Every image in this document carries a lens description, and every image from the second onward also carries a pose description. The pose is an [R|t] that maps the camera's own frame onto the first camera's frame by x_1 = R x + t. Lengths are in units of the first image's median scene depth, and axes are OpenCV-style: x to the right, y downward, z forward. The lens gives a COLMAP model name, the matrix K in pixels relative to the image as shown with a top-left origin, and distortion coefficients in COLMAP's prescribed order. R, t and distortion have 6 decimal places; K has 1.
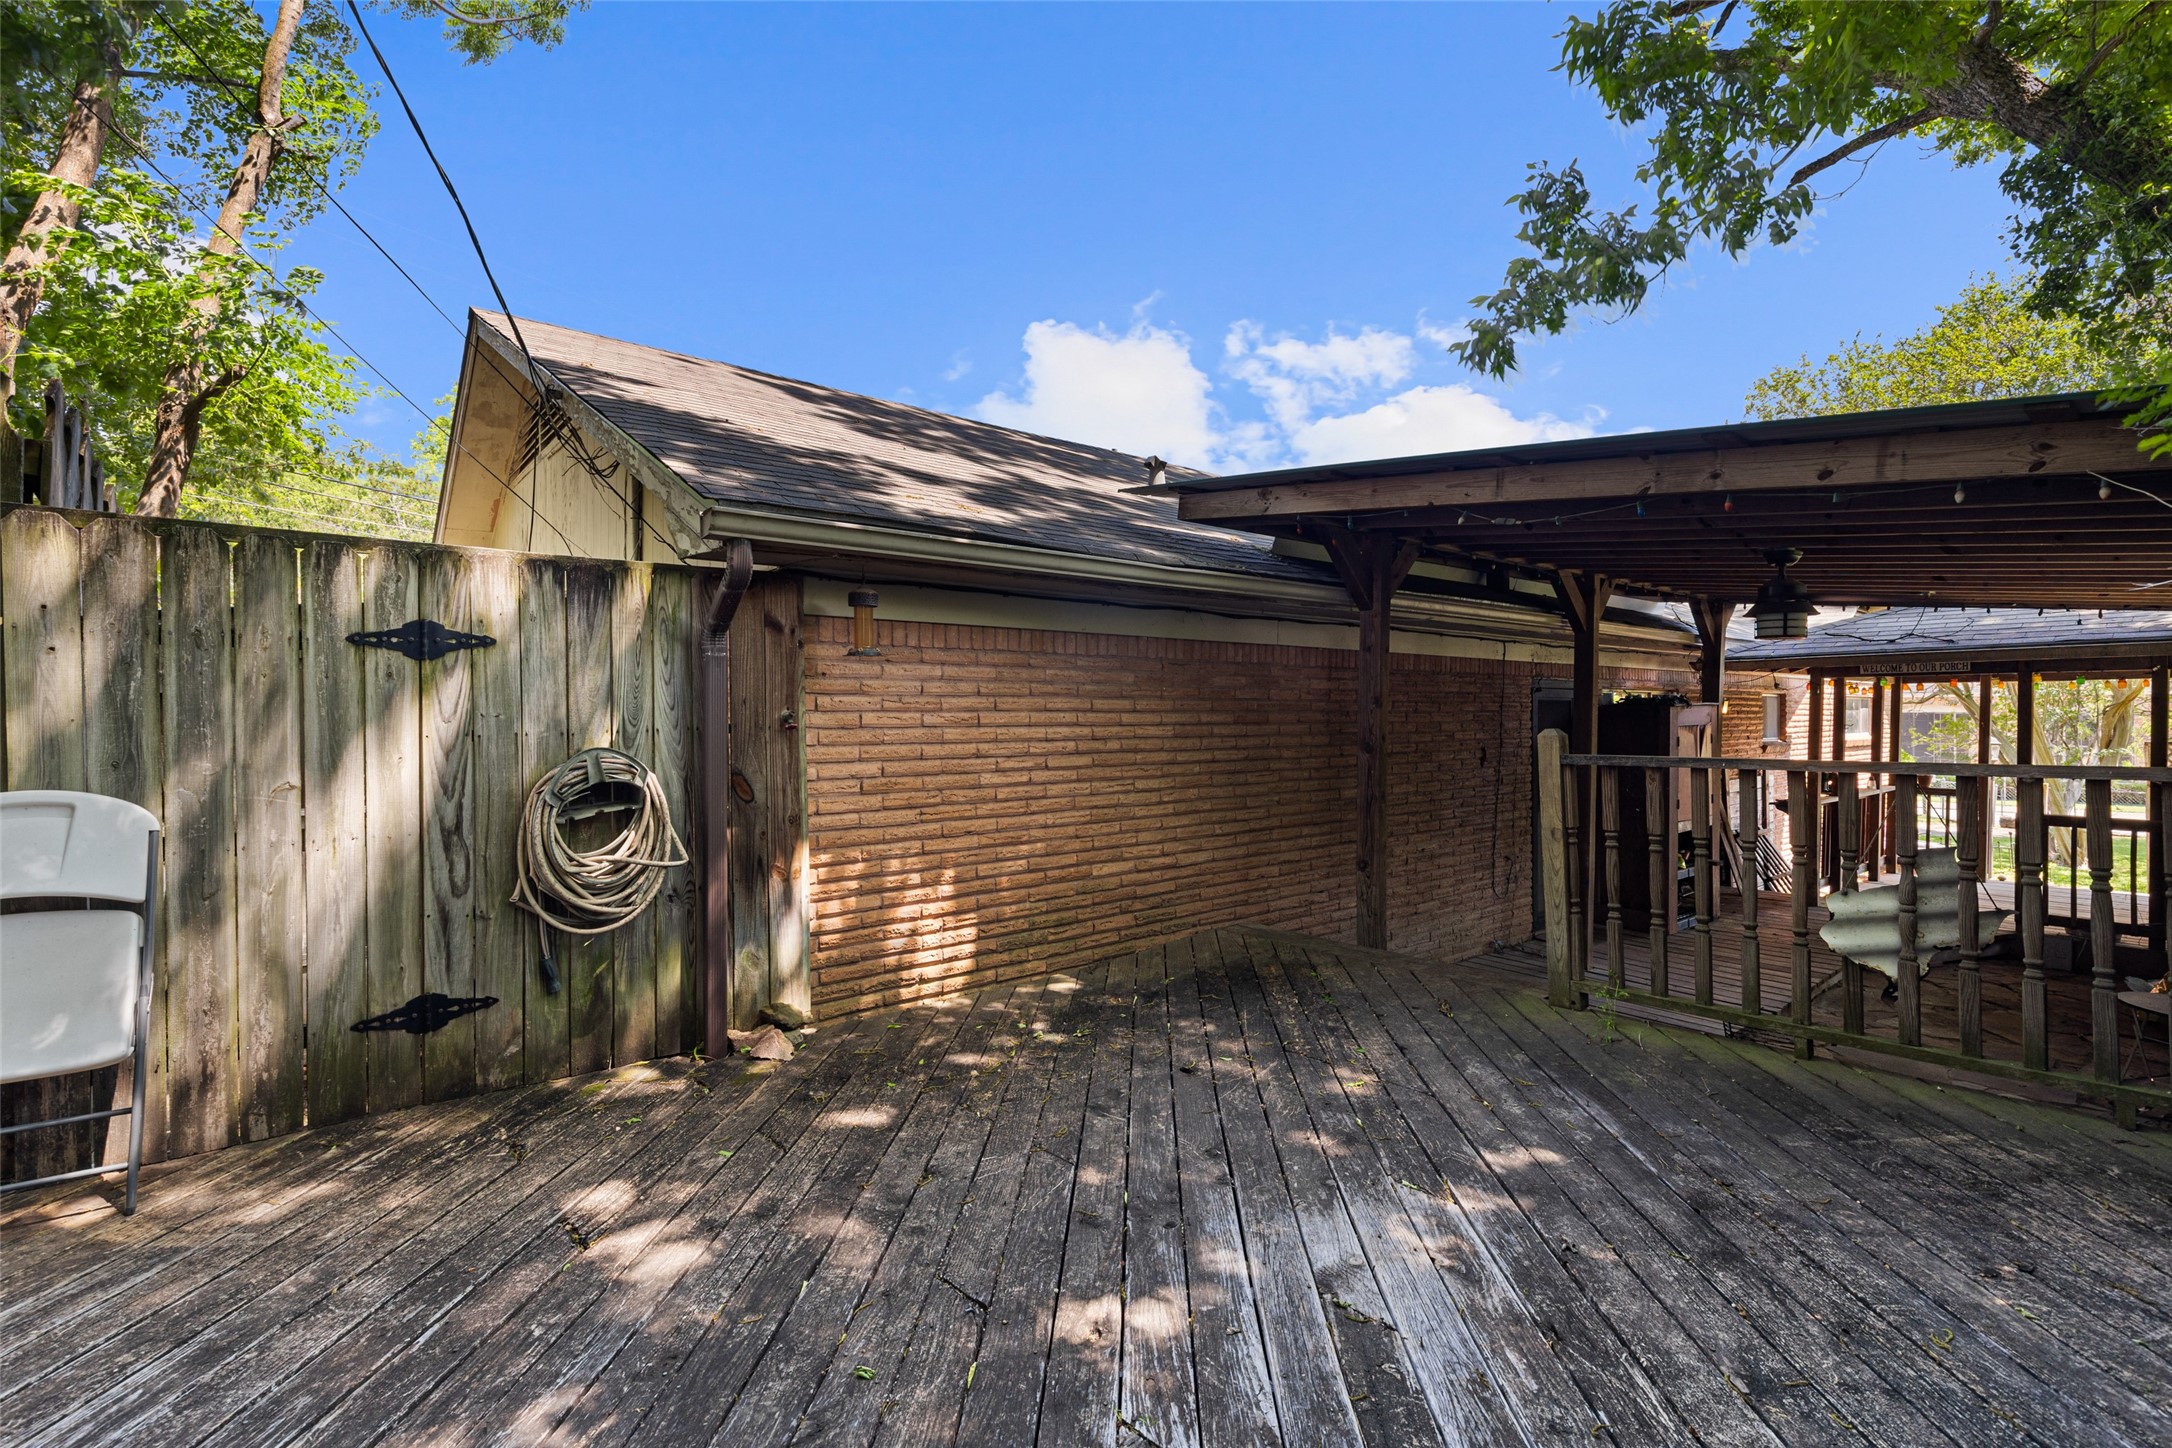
lens RADIAL K [[979.6, 0, 1084.7], [0, 979.6, 711.9], [0, 0, 1]] dist [0.002259, 0.000525]
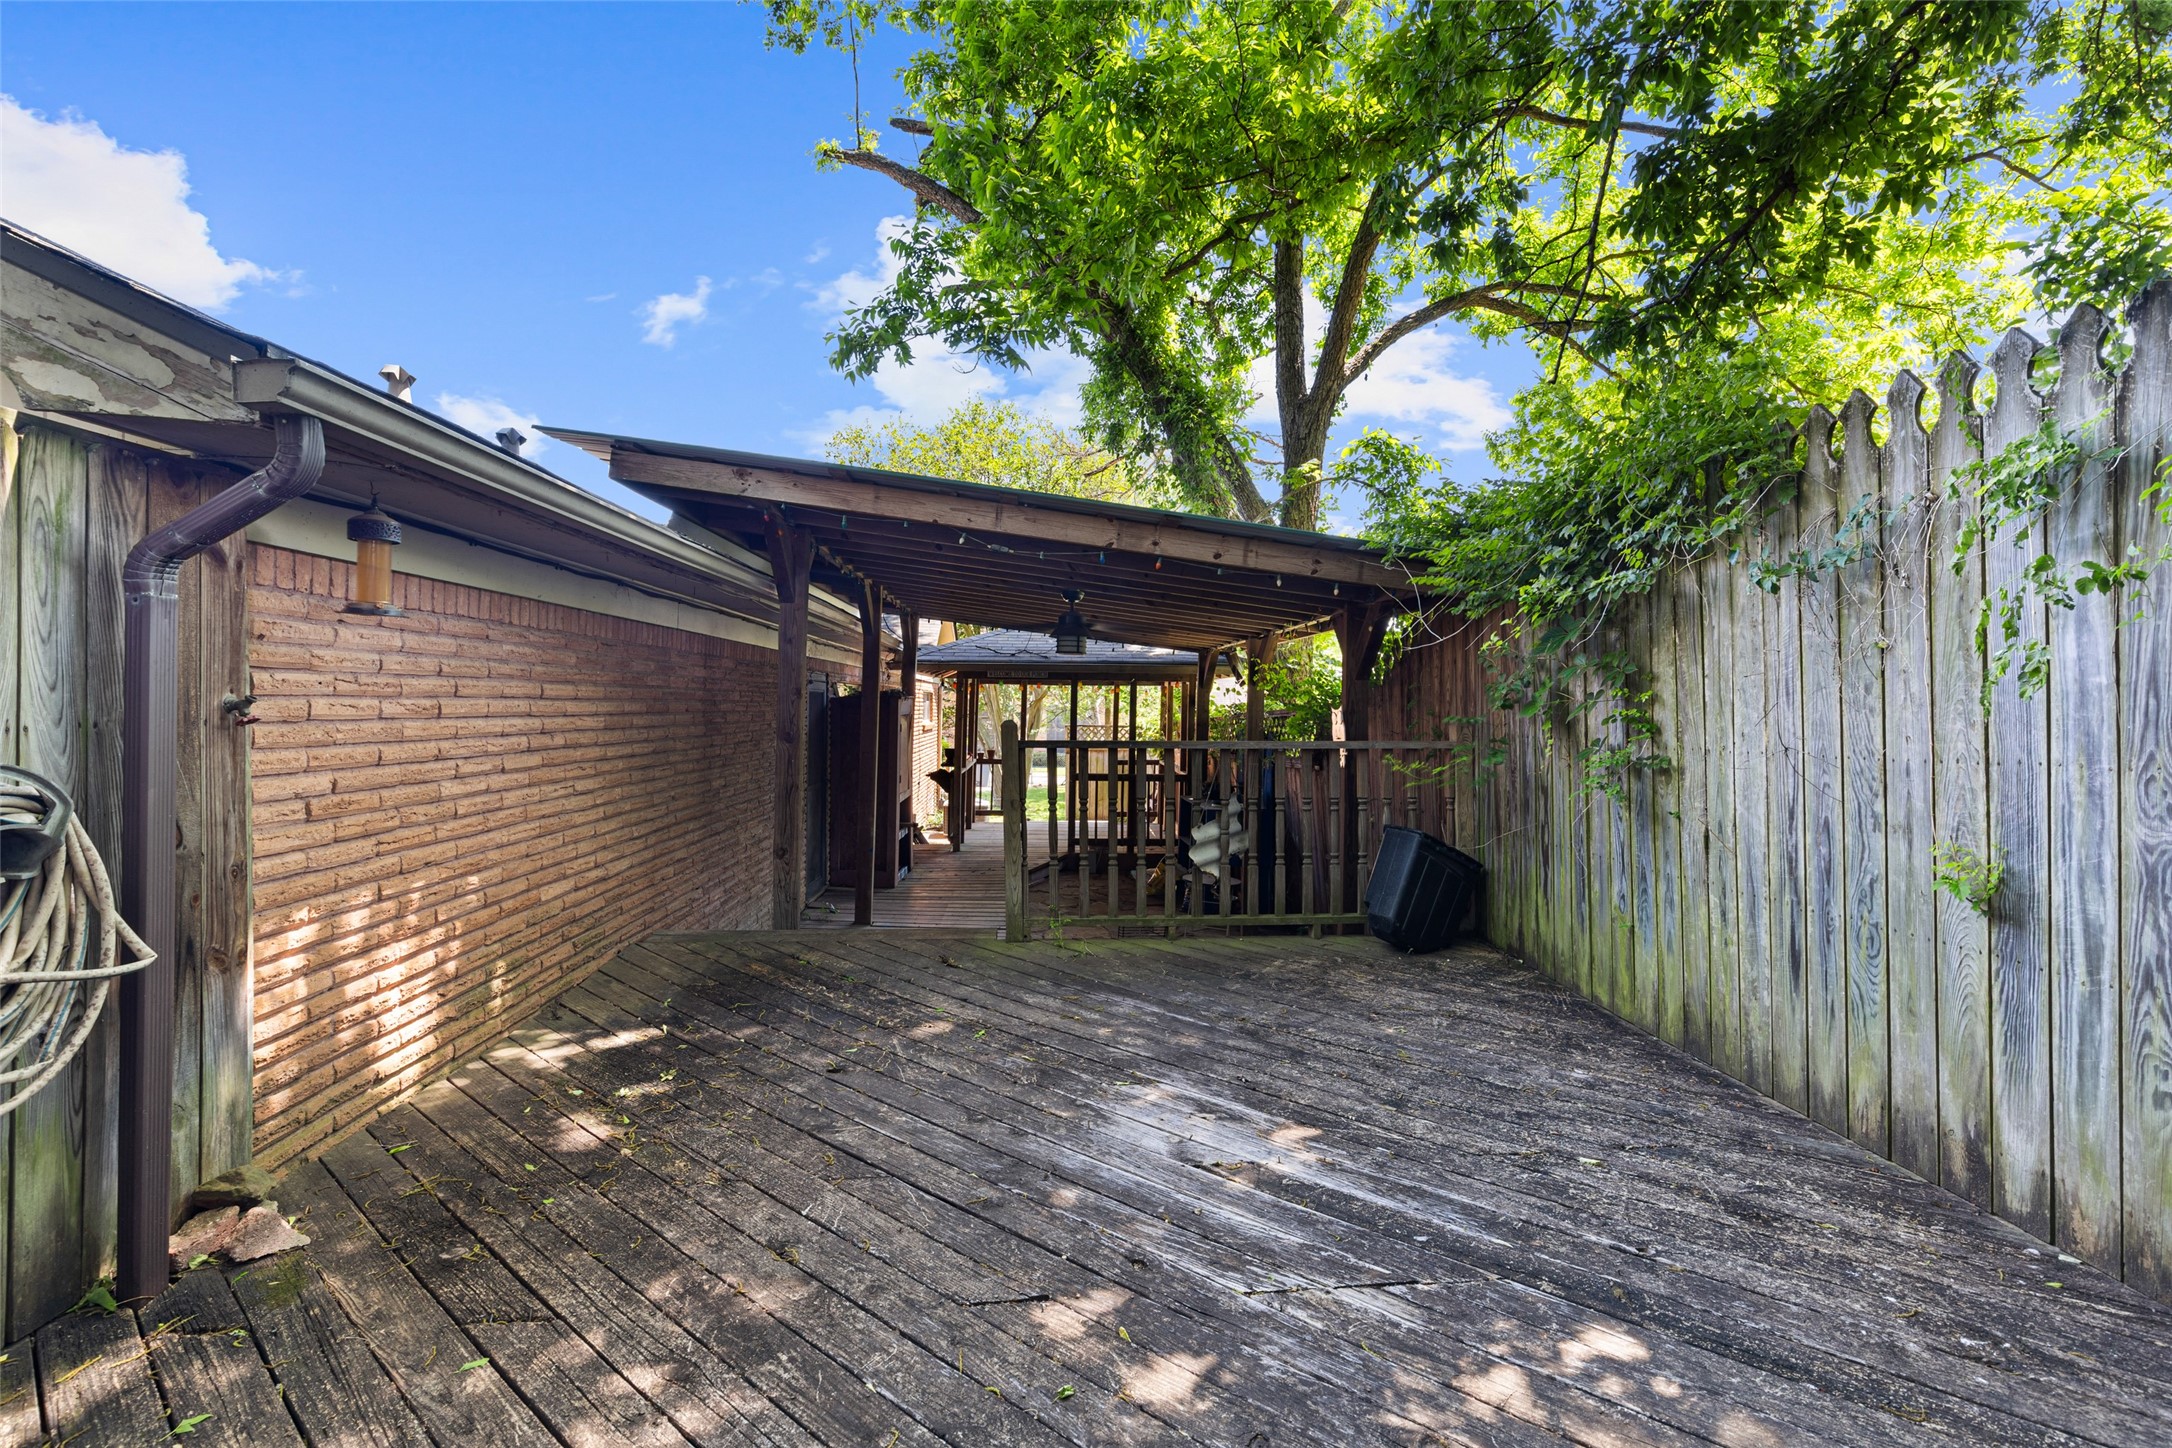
lens RADIAL K [[979.6, 0, 1084.7], [0, 979.6, 711.9], [0, 0, 1]] dist [0.002259, 0.000525]
pose [[0.587493, 0.003707, 0.809221, -0.436451], [-0.015788, 0.999852, 0.006881, -0.002607], [-0.809075, -0.016818, 0.587464, 0.183271]]
